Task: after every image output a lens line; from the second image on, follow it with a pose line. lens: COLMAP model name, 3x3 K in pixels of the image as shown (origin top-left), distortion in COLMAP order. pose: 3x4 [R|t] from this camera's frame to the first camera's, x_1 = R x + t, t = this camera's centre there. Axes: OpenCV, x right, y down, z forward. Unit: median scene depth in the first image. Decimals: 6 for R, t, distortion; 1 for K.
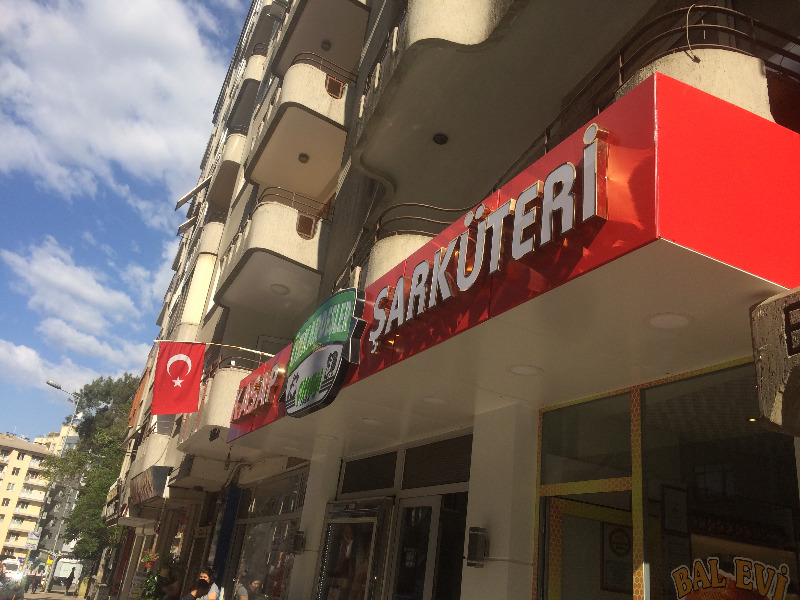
lens RADIAL K [[678.6, 0, 399.8], [0, 678.6, 288.5], [0, 0, 1]] dist [0.077804, -0.106904]
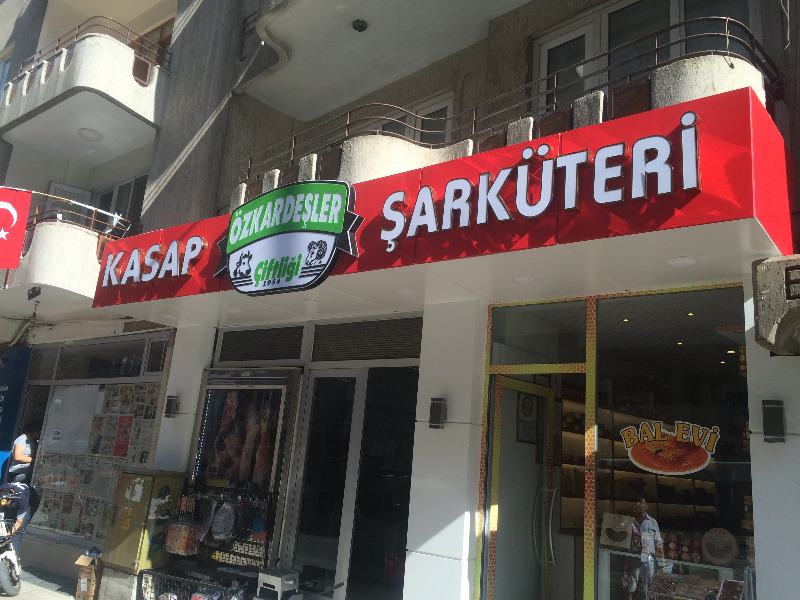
lens RADIAL K [[678.6, 0, 399.8], [0, 678.6, 288.5], [0, 0, 1]] dist [0.077804, -0.106904]
pose [[0.903493, 0.059999, 0.424382, -0.470513], [-0.144311, 0.974925, 0.169398, -0.034086], [-0.403577, -0.214293, 0.889497, -0.004184]]
